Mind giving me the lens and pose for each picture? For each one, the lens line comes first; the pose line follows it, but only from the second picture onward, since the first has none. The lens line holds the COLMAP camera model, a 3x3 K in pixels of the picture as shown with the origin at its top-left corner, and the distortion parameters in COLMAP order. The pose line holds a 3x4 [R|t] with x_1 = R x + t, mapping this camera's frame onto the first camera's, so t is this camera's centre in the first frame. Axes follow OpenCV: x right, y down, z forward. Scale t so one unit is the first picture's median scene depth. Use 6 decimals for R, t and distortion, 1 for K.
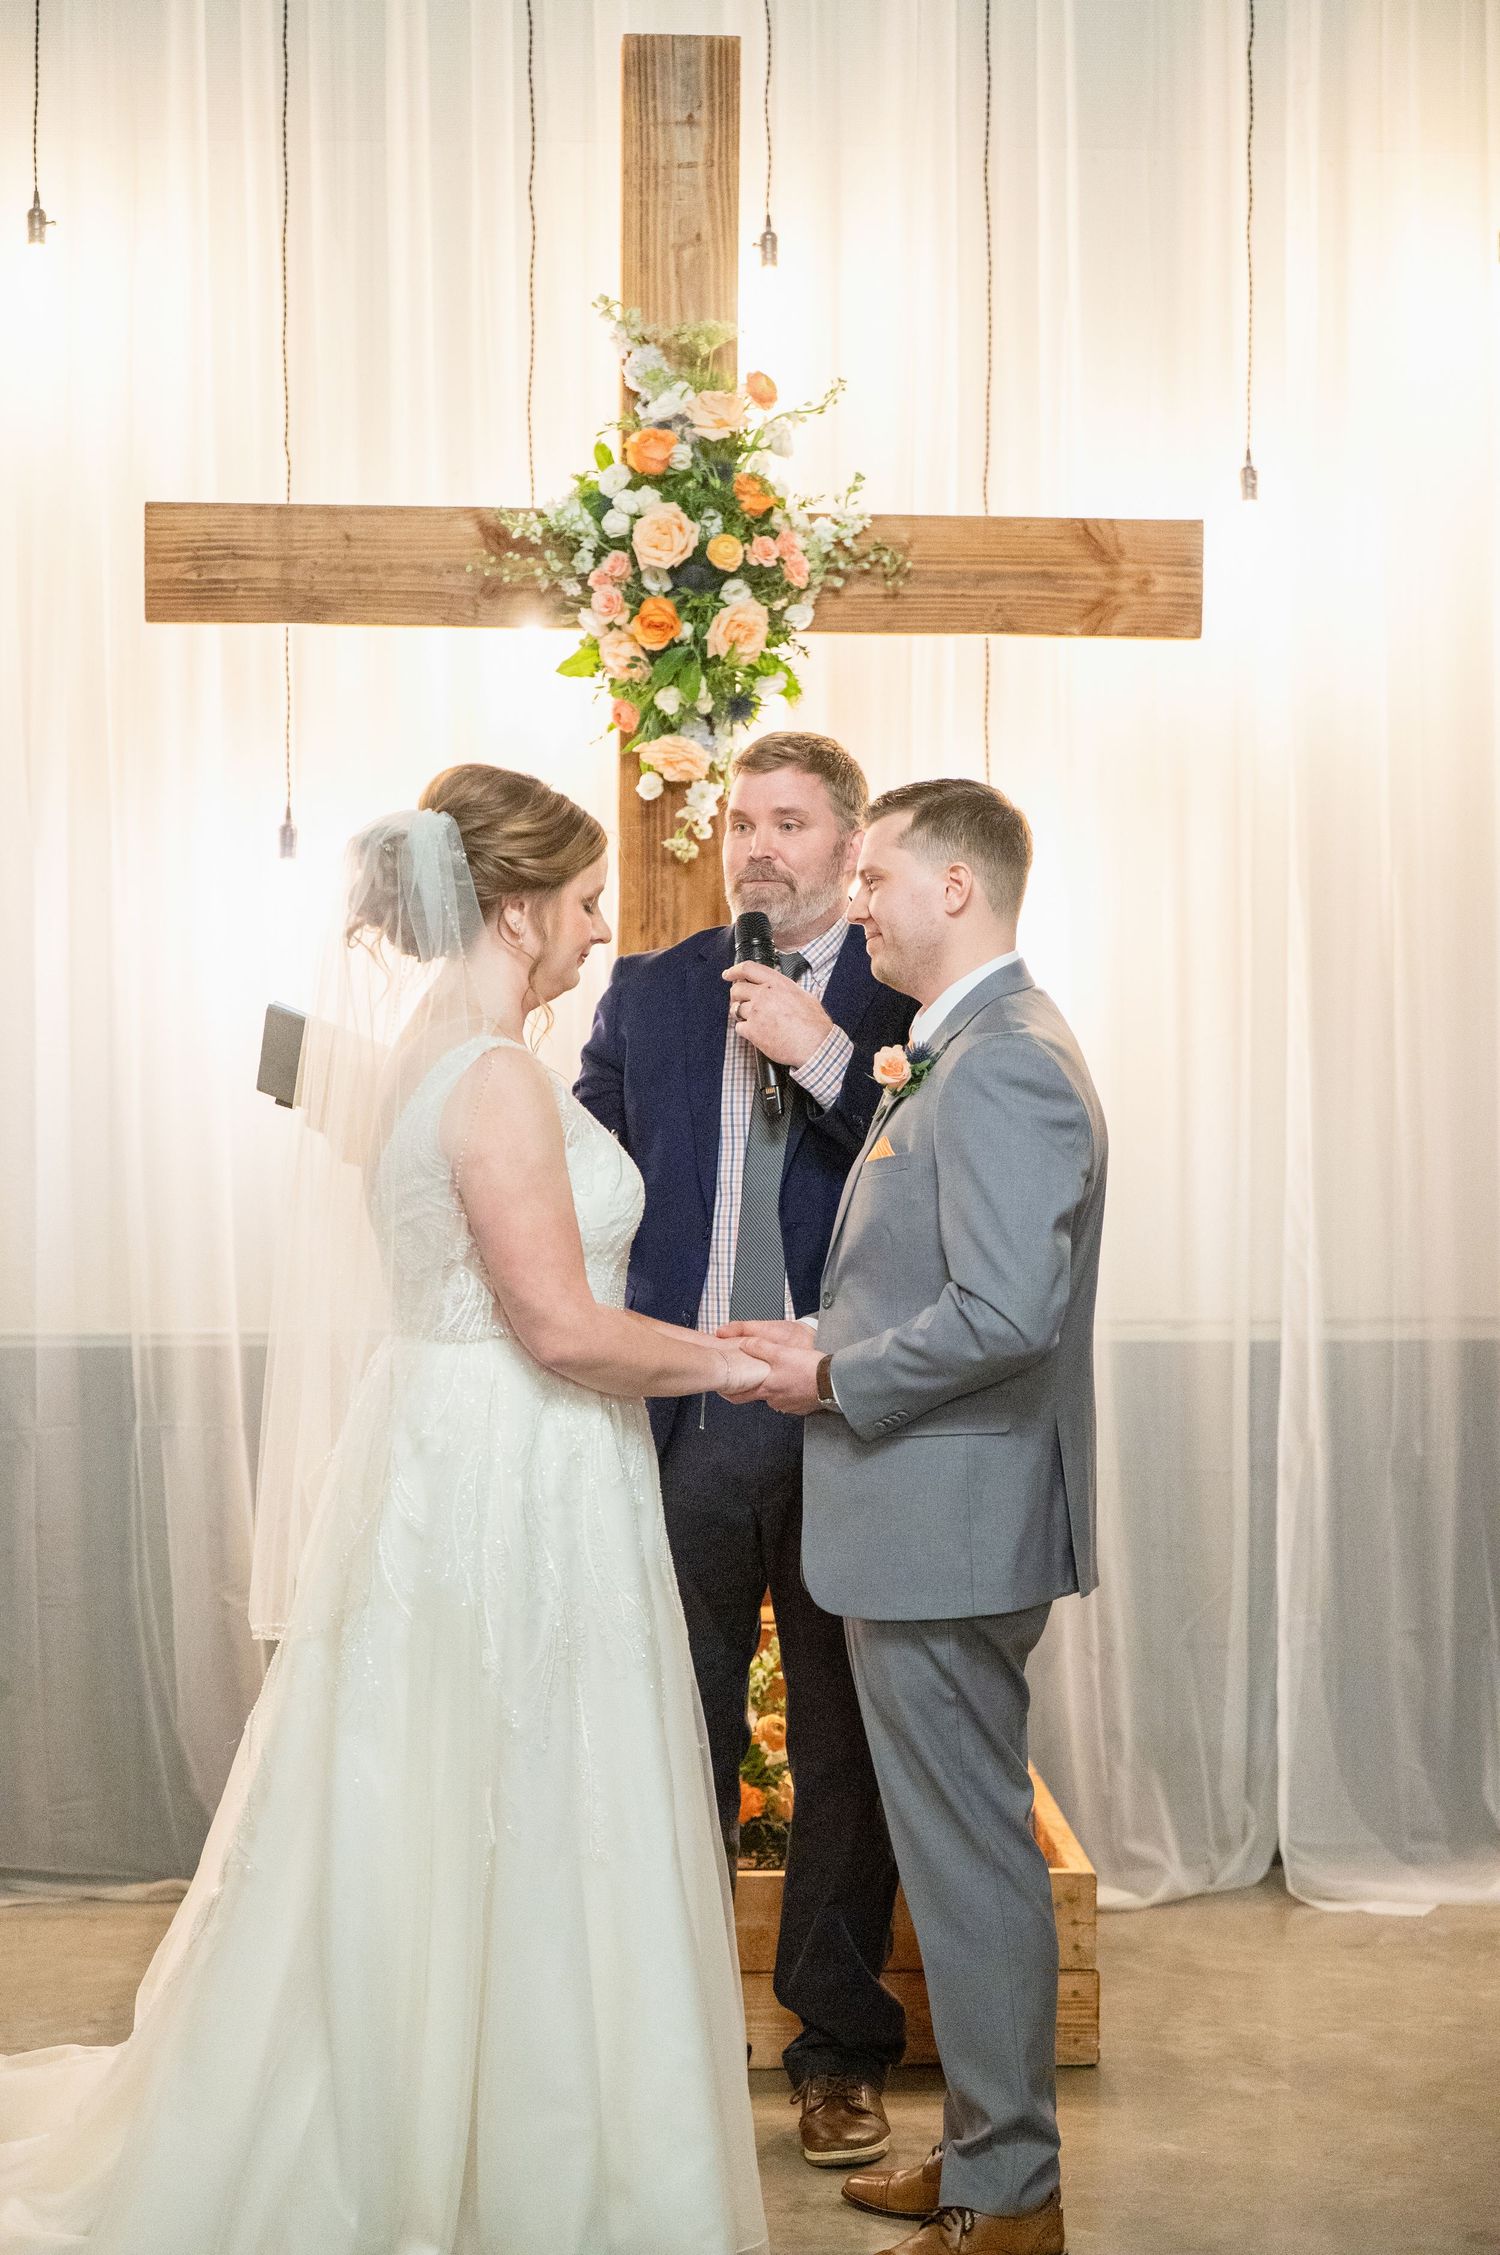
lens RADIAL K [[4719.8, 0, 762.2], [0, 4719.8, 1155.2], [0, 0, 1]] dist [0.104606, 0.000000]
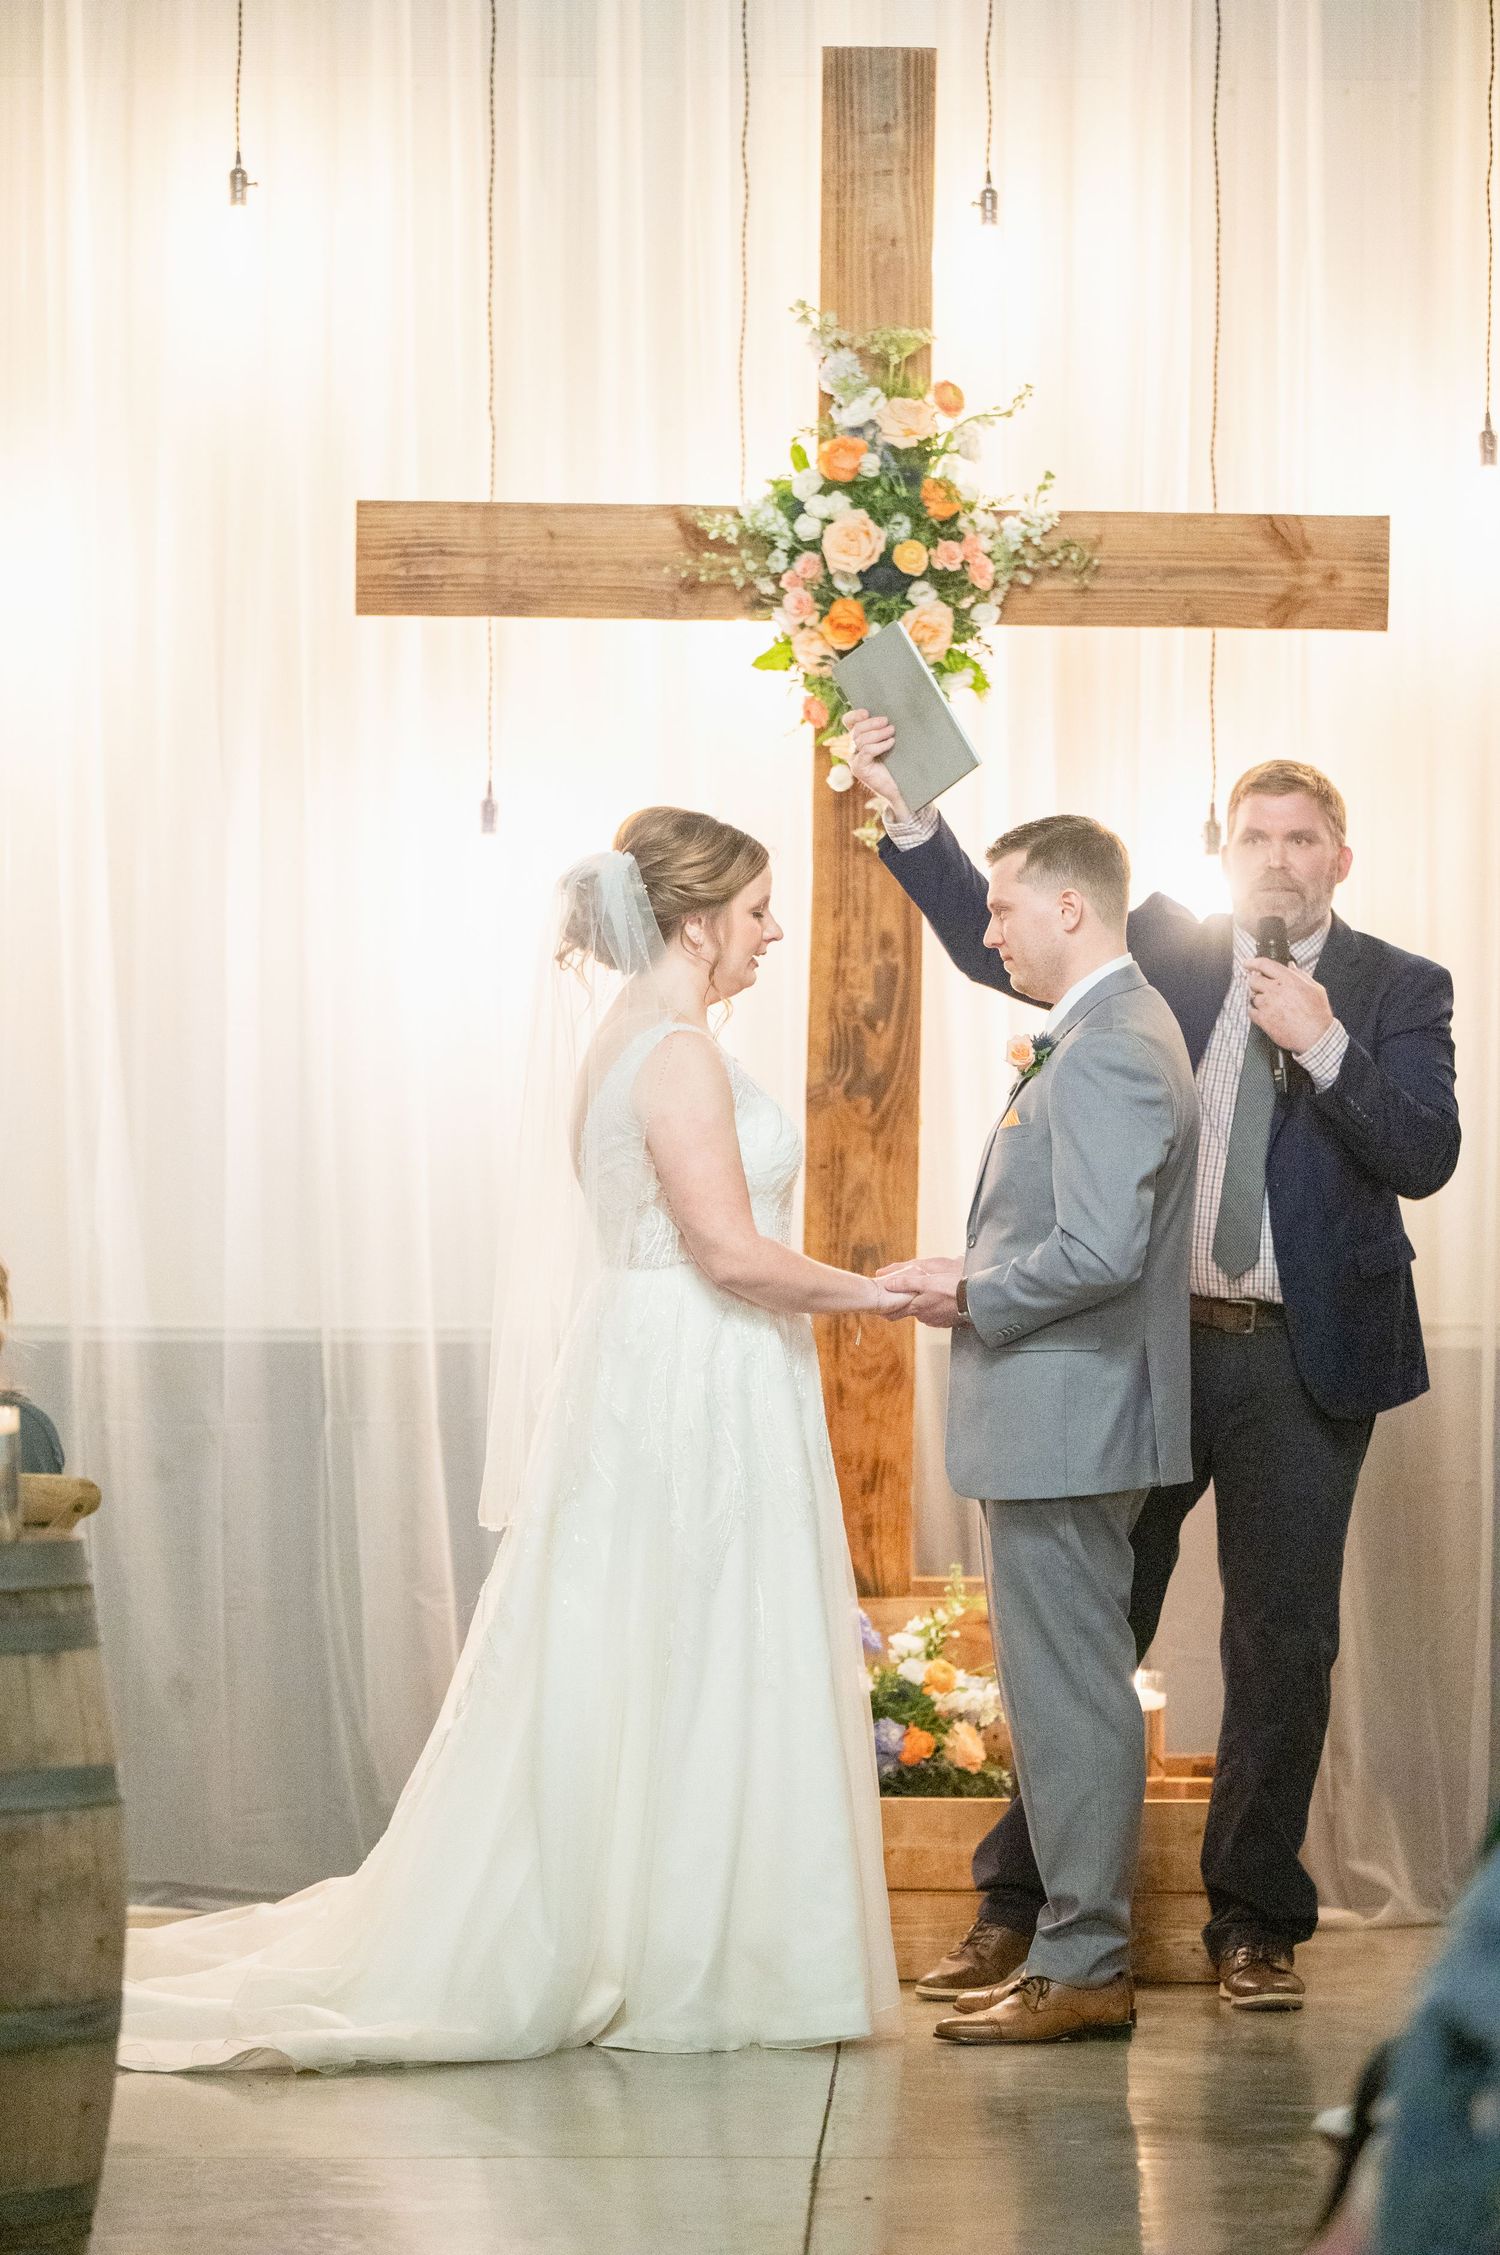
lens RADIAL K [[13469.6, 0, 752.1], [0, 13469.6, 1126.6], [0, 0, 1]] dist [-0.029193, 0.000000]
pose [[0.997323, 0.005522, -0.072908, 0.171193], [-0.006785, 0.999831, -0.017083, 0.048105], [0.072801, 0.017532, 0.997192, -1.925564]]
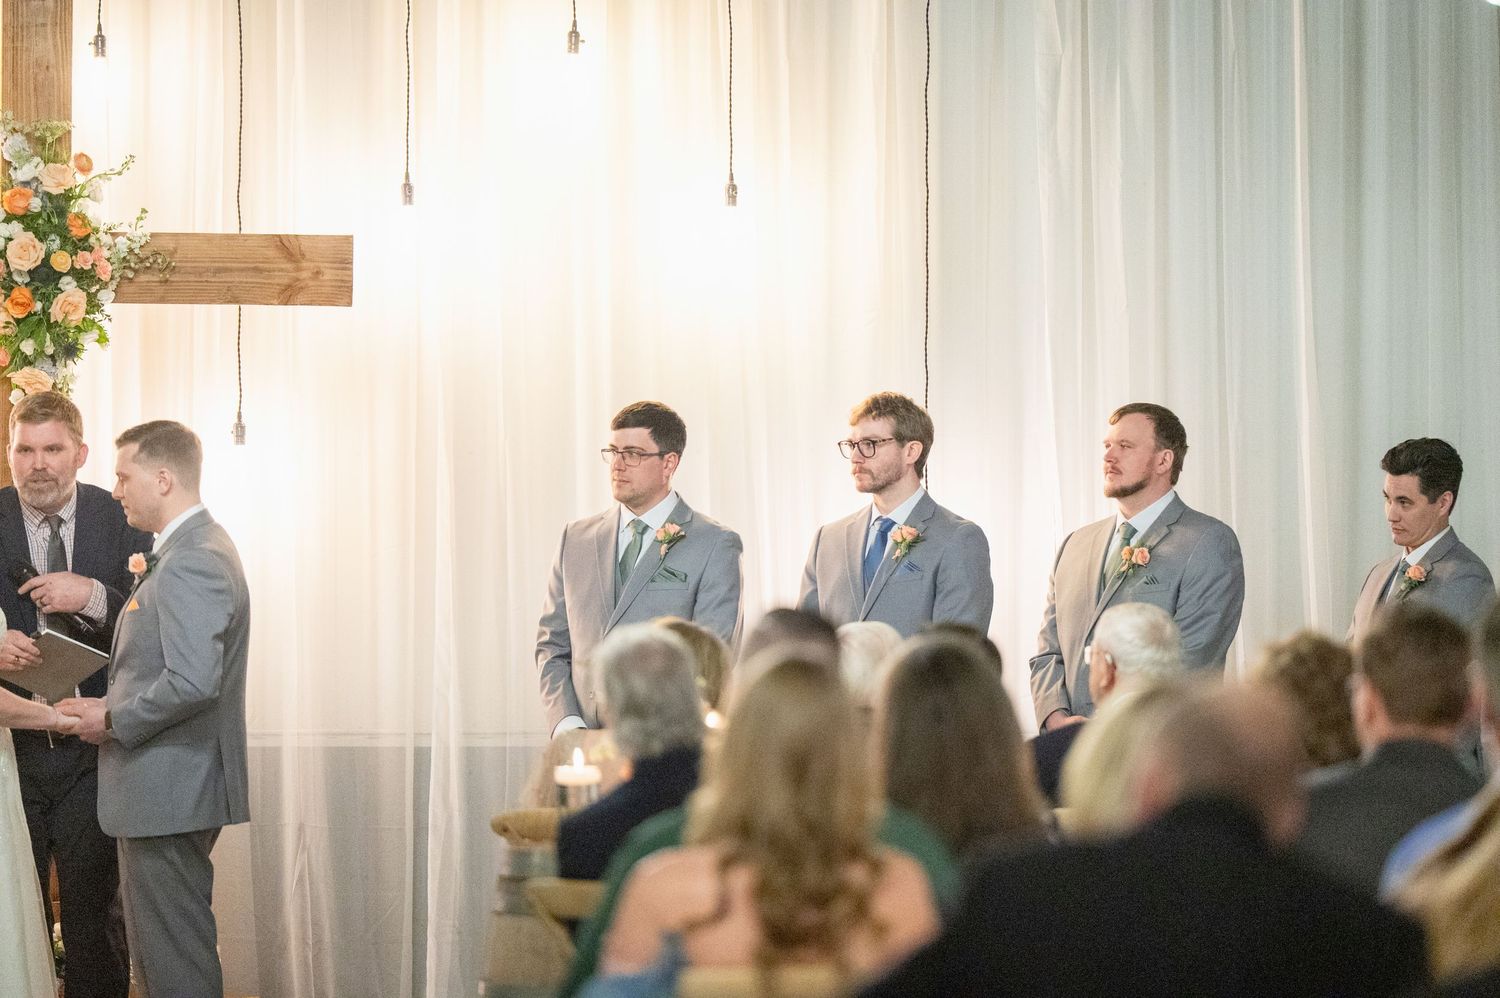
lens RADIAL K [[8959.8, 0, 746.6], [0, 8959.8, 494.0], [0, 0, 1]] dist [-0.029193, 0.000000]
pose [[0.999329, -0.000371, 0.036636, 0.118029], [0.001626, 0.999413, -0.034209, 0.065092], [-0.036602, 0.034245, 0.998743, -2.175541]]
